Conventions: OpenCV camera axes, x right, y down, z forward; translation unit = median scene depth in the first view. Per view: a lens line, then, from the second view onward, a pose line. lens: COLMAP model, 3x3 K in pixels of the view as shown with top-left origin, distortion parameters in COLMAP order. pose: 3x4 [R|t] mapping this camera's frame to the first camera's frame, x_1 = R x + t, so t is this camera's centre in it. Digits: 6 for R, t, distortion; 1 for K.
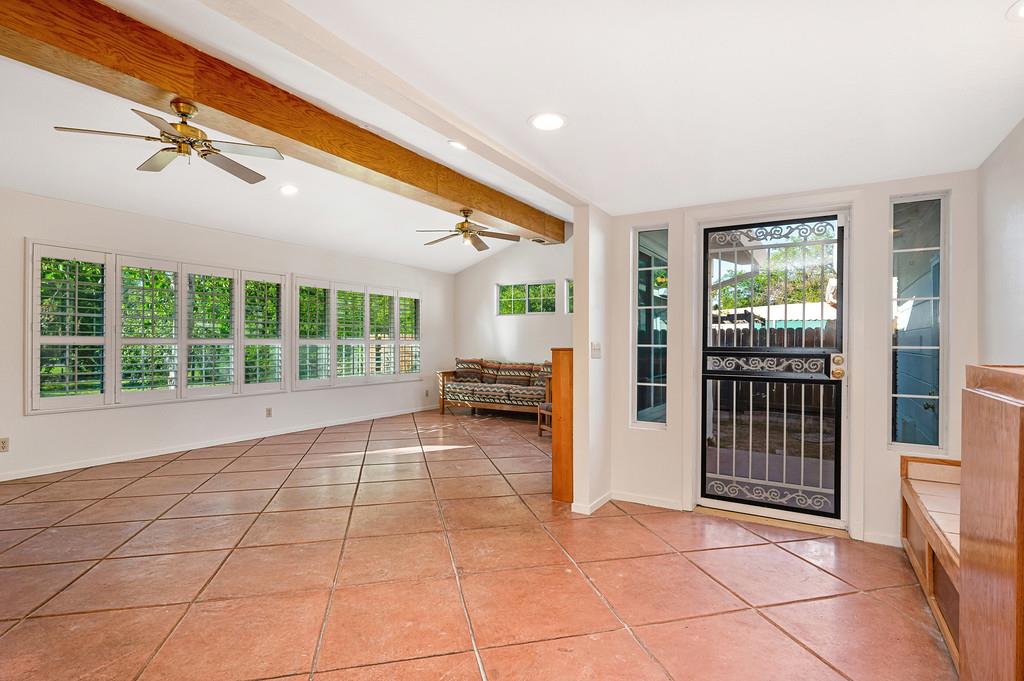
lens RADIAL K [[499.2, 0, 511.4], [0, 499.2, 343.9], [0, 0, 1]] dist [0.001878, 0.000445]
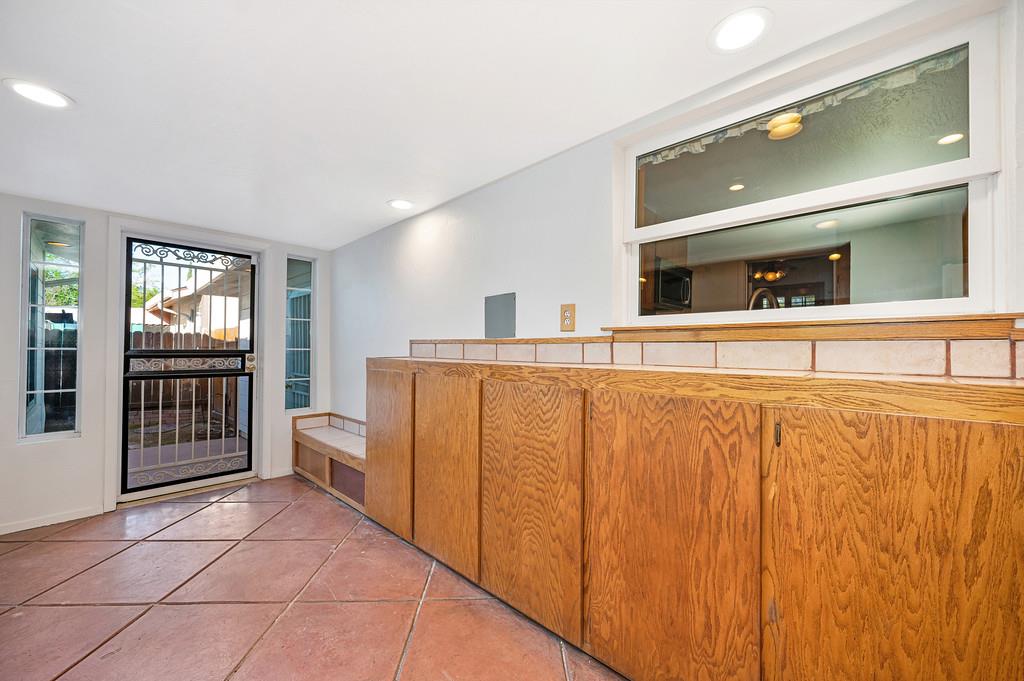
lens RADIAL K [[406.7, 0, 520.2], [0, 406.7, 345.1], [0, 0, 1]] dist [-0.000782, -0.000332]
pose [[0.203444, 0.003471, 0.979080, -0.284638], [-0.002216, 0.999993, -0.003085, -0.002964], [-0.979084, -0.001542, 0.203451, 0.016582]]
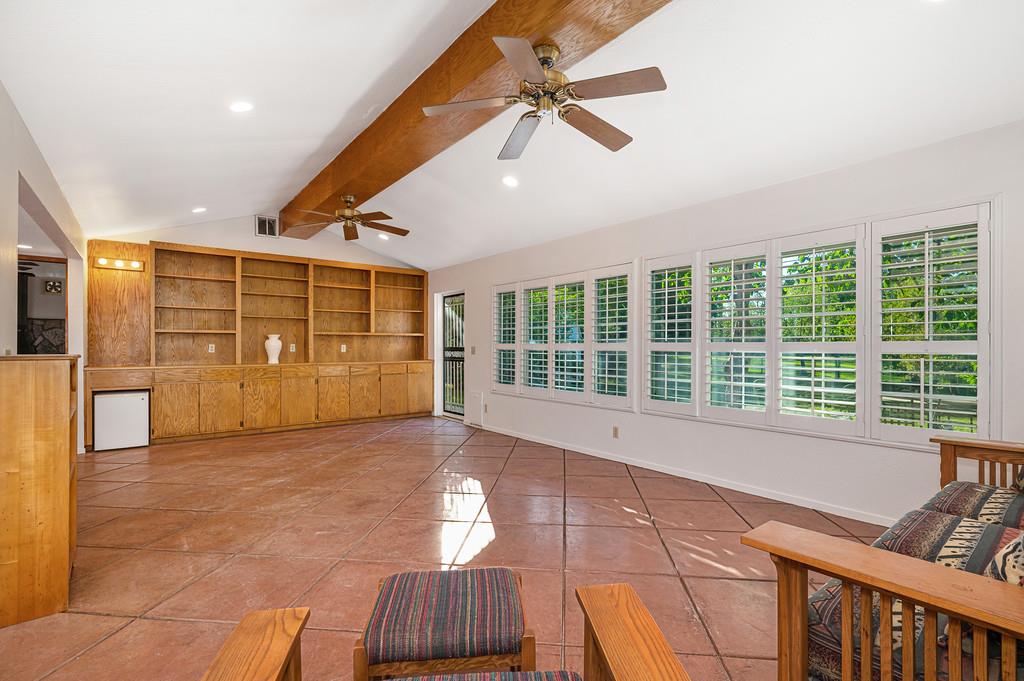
lens RADIAL K [[478.8, 0, 512.0], [0, 478.8, 340.5], [0, 0, 1]] dist [0.000906, 0.000174]
pose [[-0.343816, -0.018043, -0.938864, 0.563922], [-0.003951, 0.999834, -0.017768, -0.001860], [0.939029, -0.002399, -0.343831, 1.920060]]
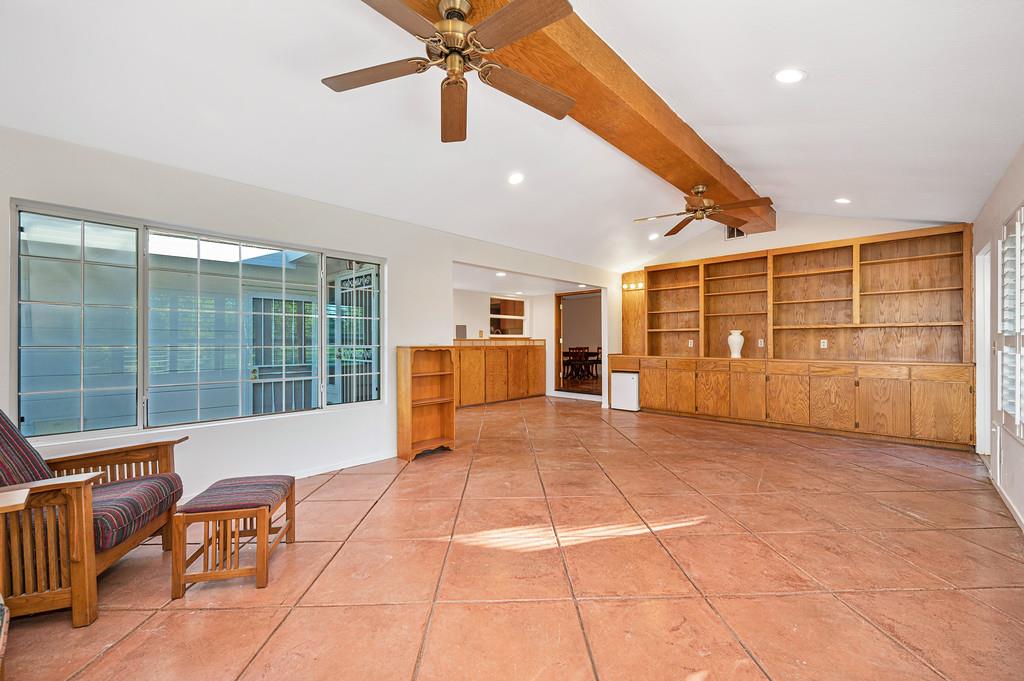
lens RADIAL K [[406.7, 0, 520.2], [0, 406.7, 345.1], [0, 0, 1]] dist [-0.000782, -0.000332]
pose [[-0.980320, -0.007359, 0.197278, -0.359624], [-0.005267, 0.999924, 0.011131, -0.008426], [-0.197345, 0.009873, -0.980284, 2.234274]]
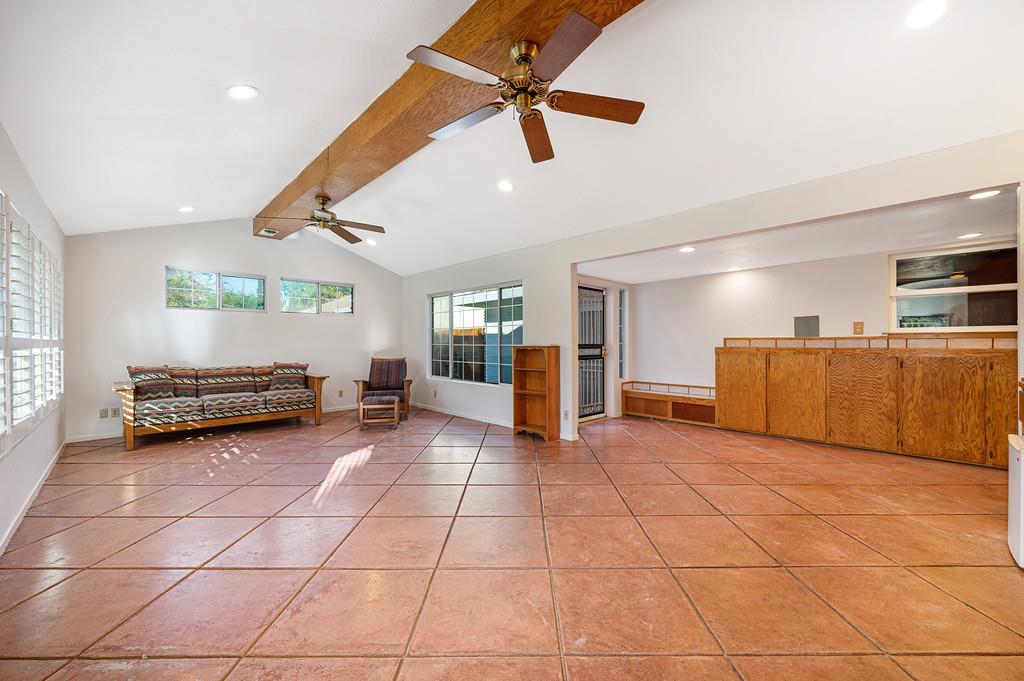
lens RADIAL K [[406.7, 0, 520.2], [0, 406.7, 345.1], [0, 0, 1]] dist [-0.000782, -0.000332]
pose [[0.236756, -0.010747, 0.971510, -1.249069], [0.005959, 0.999936, 0.009609, -0.007855], [-0.971551, 0.003514, 0.236805, 0.825550]]
